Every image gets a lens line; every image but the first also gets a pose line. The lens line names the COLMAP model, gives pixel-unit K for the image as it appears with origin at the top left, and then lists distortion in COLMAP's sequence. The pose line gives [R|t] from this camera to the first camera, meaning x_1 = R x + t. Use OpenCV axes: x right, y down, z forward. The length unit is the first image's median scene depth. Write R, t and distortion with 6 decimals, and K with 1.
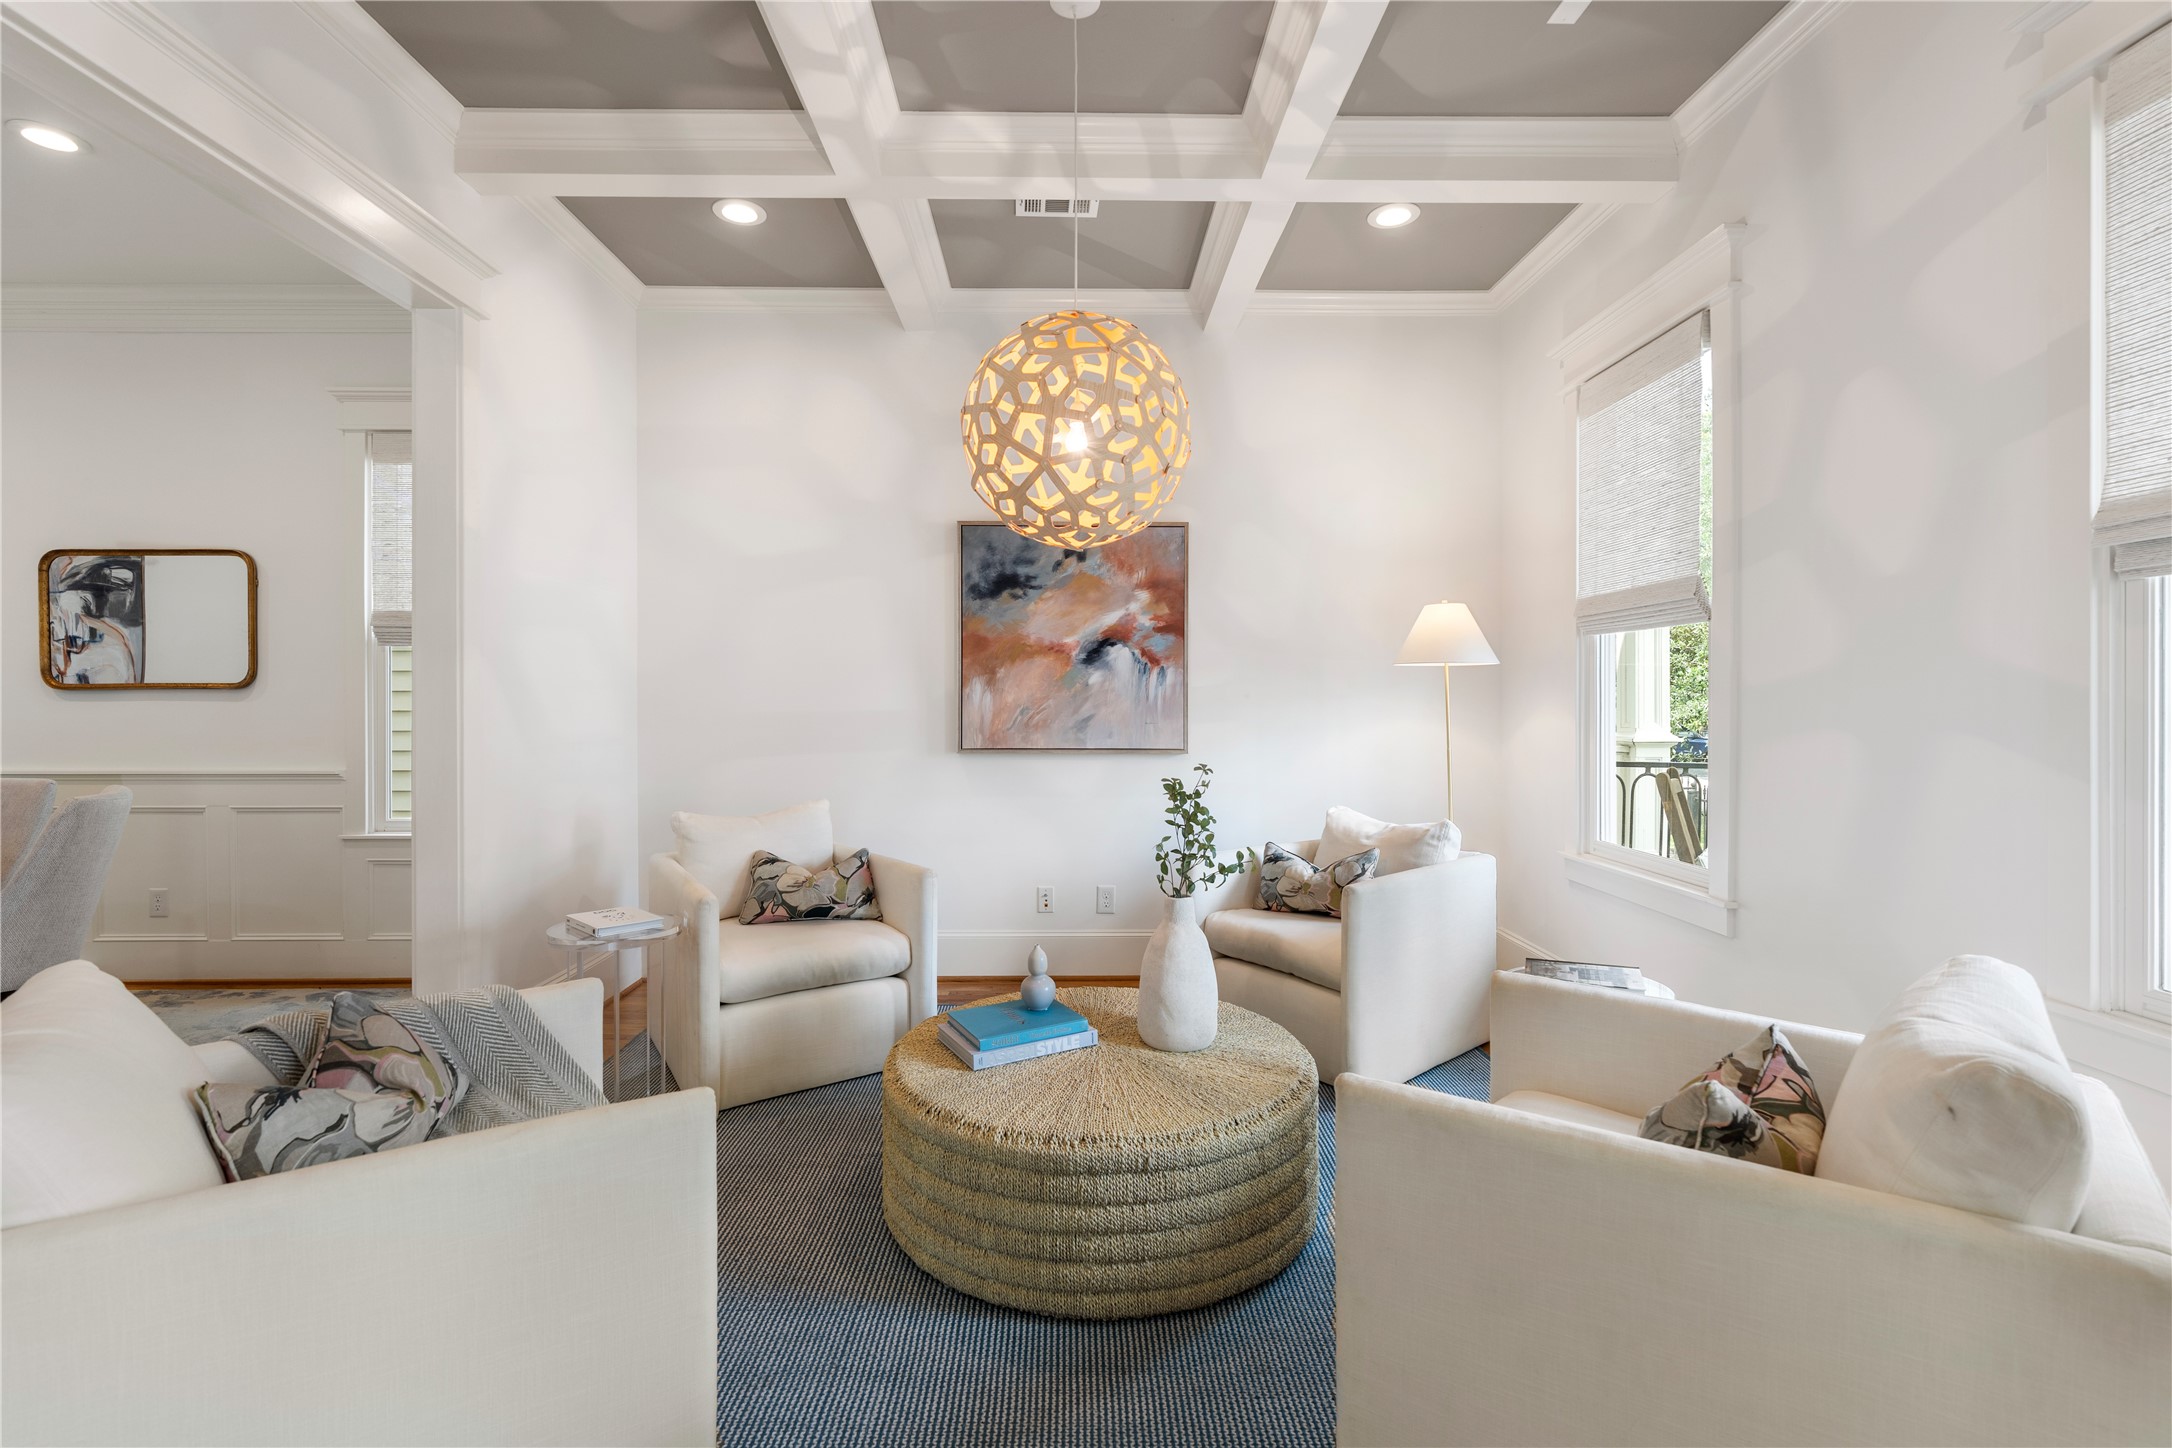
lens RADIAL K [[971.3, 0, 1097.0], [0, 971.3, 710.0], [0, 0, 1]] dist [-0.009176, 0.003062]
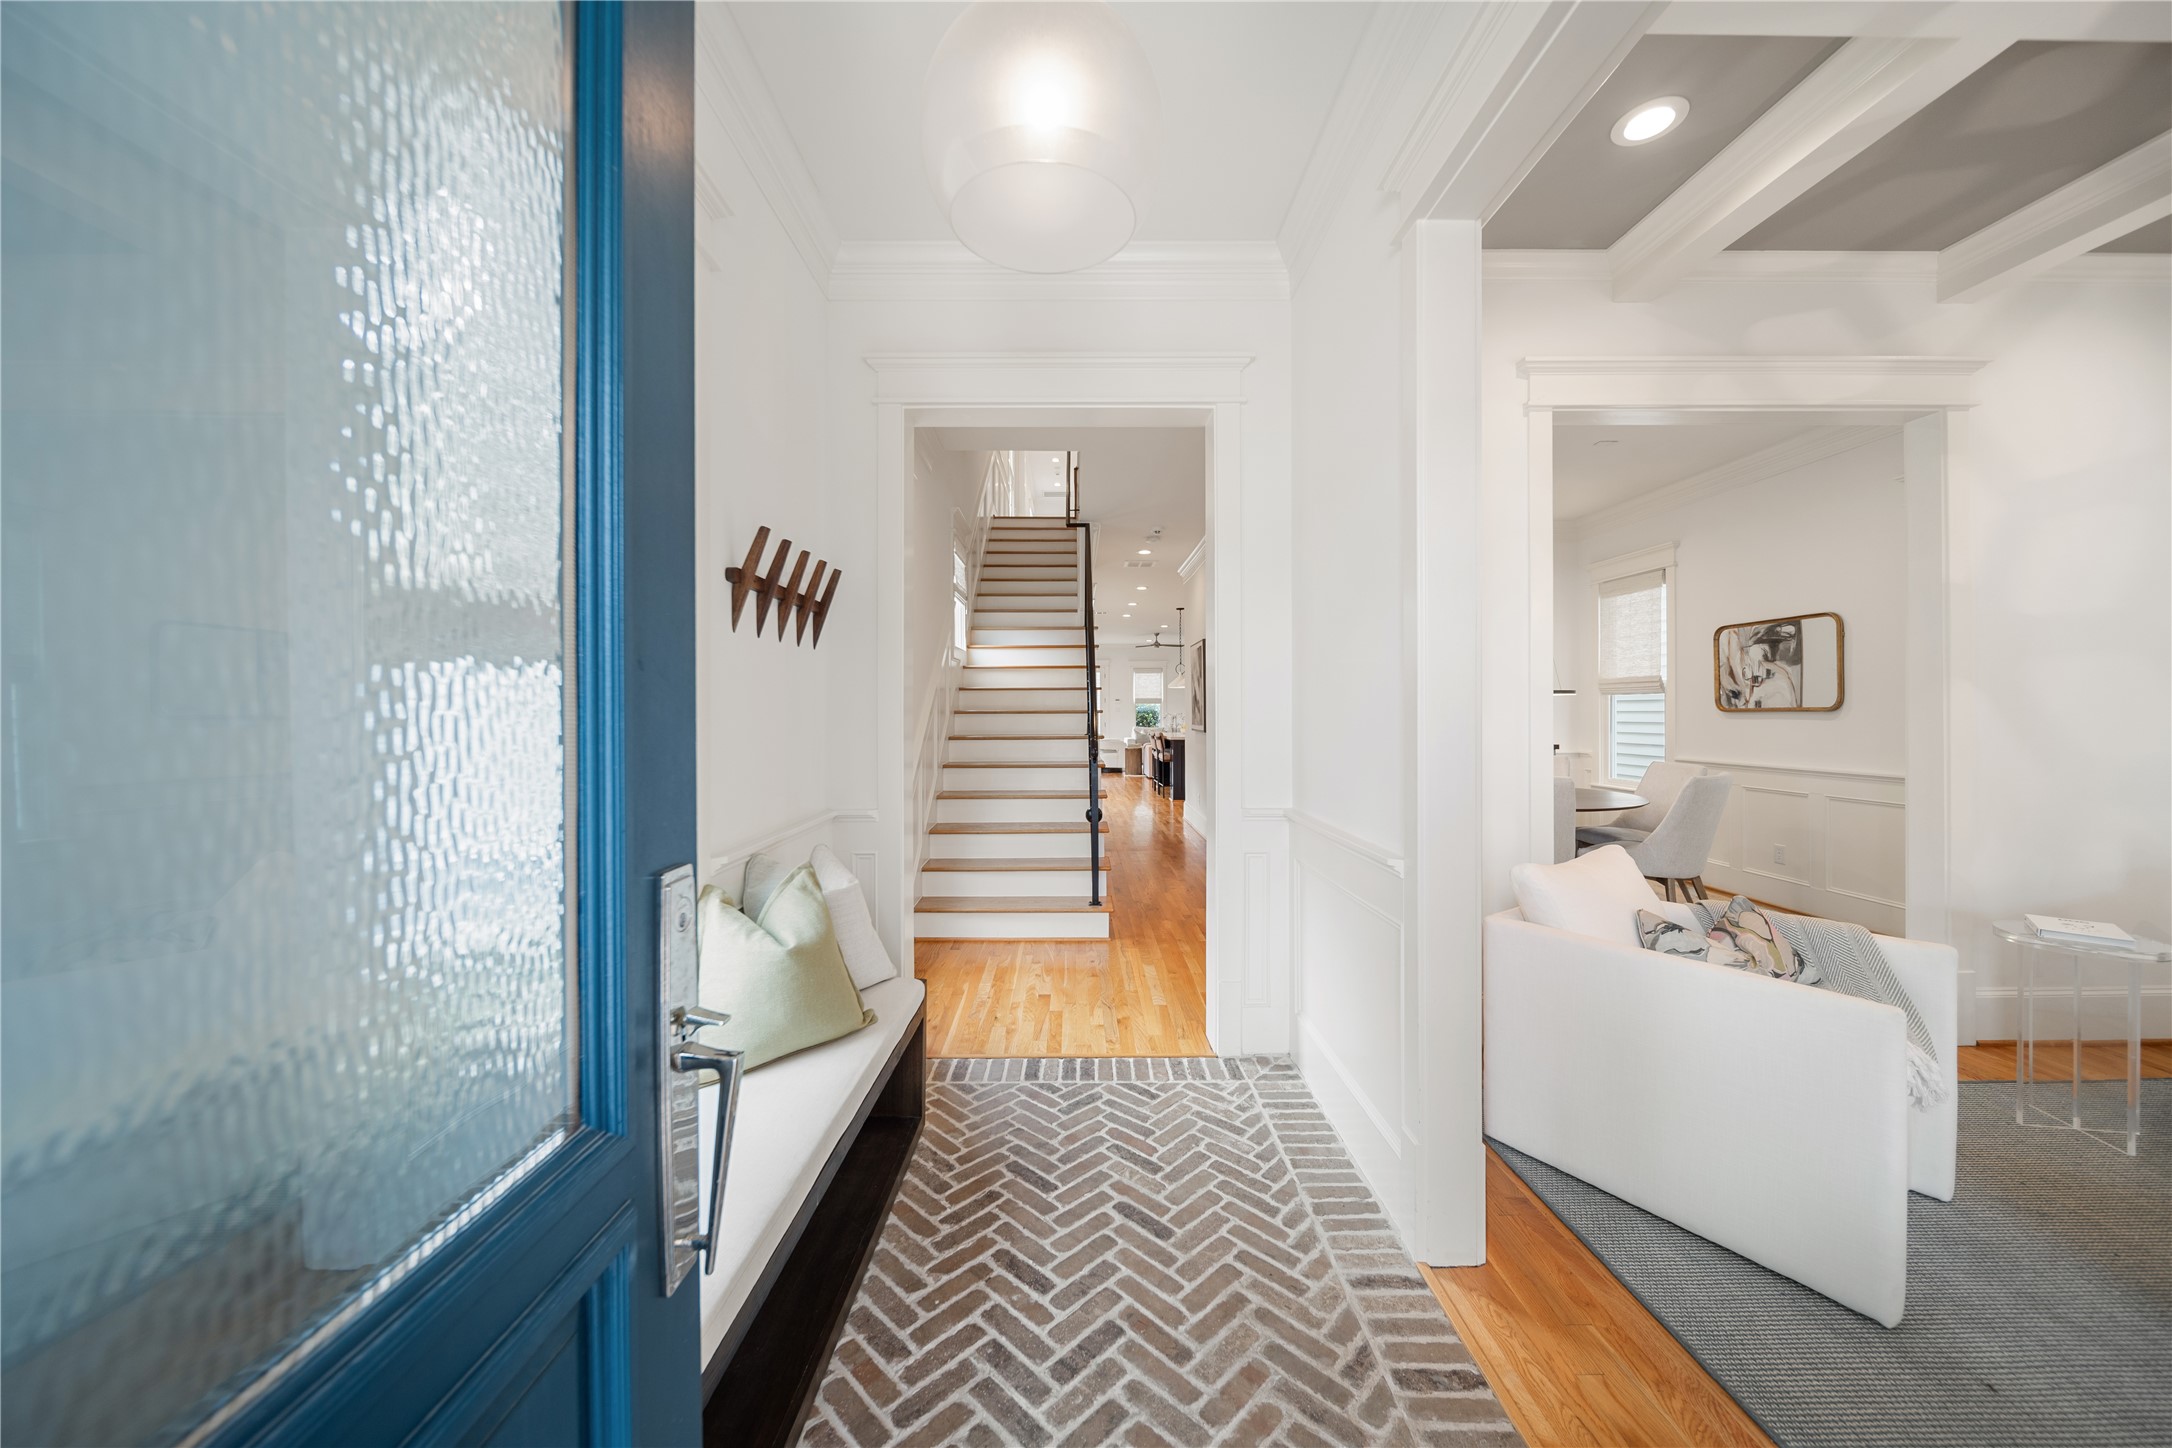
lens RADIAL K [[770.1, 0, 1074.8], [0, 770.1, 707.4], [0, 0, 1]] dist [-0.004368, -0.000389]
pose [[-0.025398, -0.011526, -0.999611, 0.179710], [-0.002731, 0.999931, -0.011461, -0.008725], [0.999674, 0.002439, -0.025428, -0.047701]]
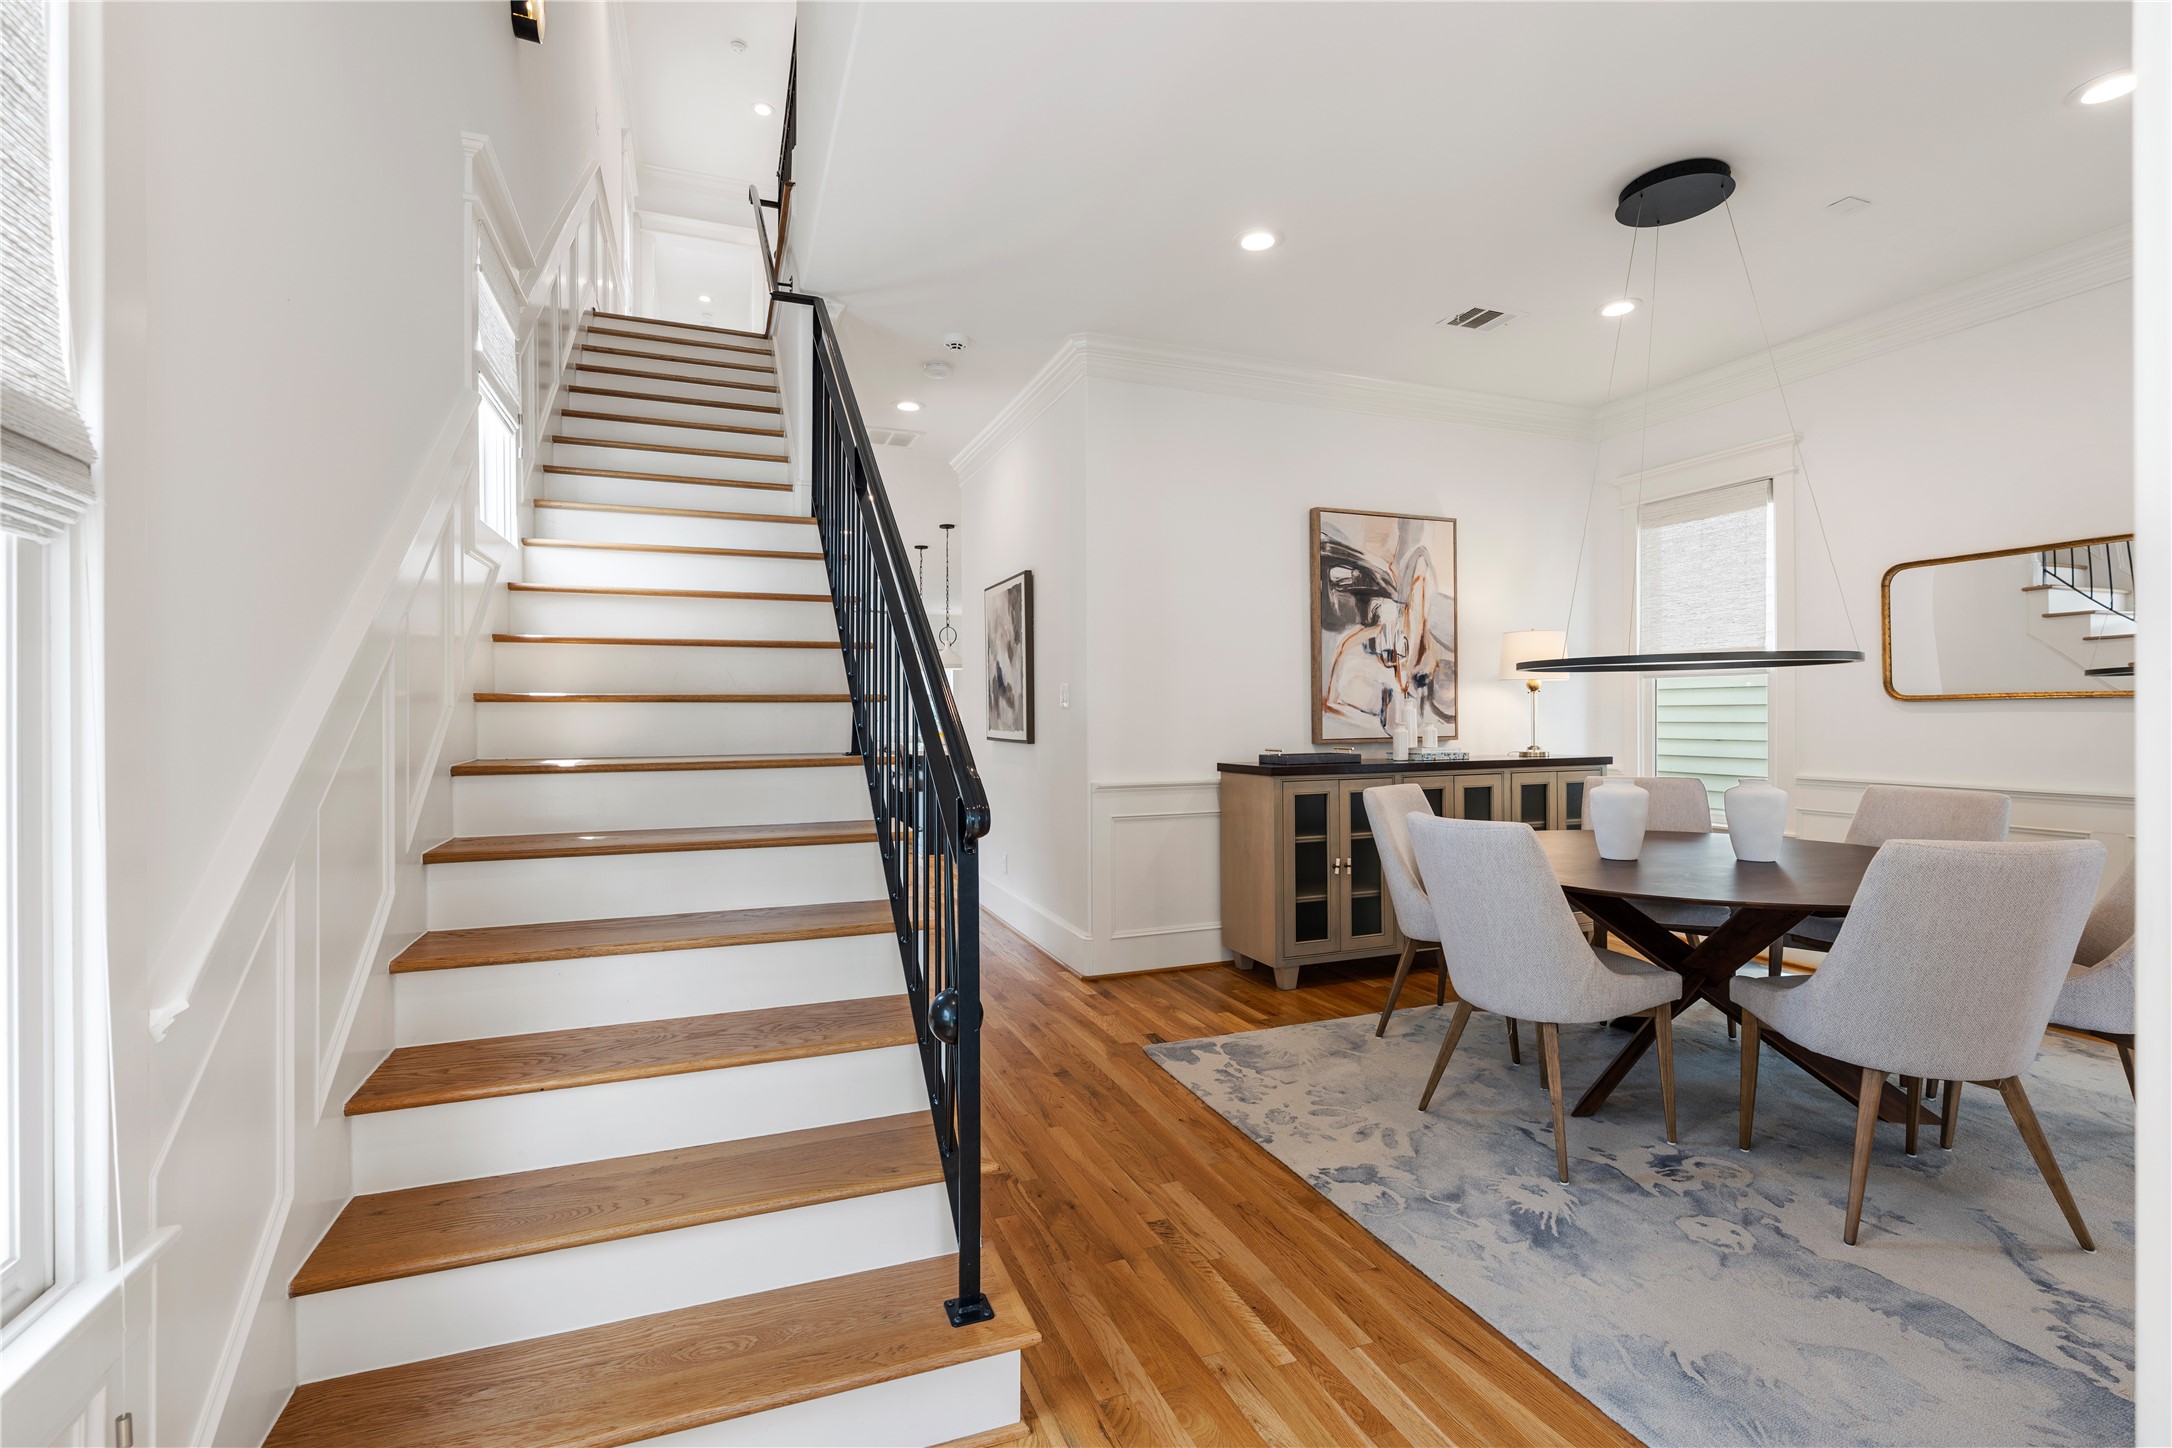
lens RADIAL K [[971.3, 0, 1081.7], [0, 971.3, 719.8], [0, 0, 1]] dist [-0.009176, 0.003062]
pose [[0.331450, -0.000193, -0.943473, -0.287035], [0.000896, 1.000000, 0.000110, -0.003335], [0.943472, -0.000882, 0.331450, -0.110586]]
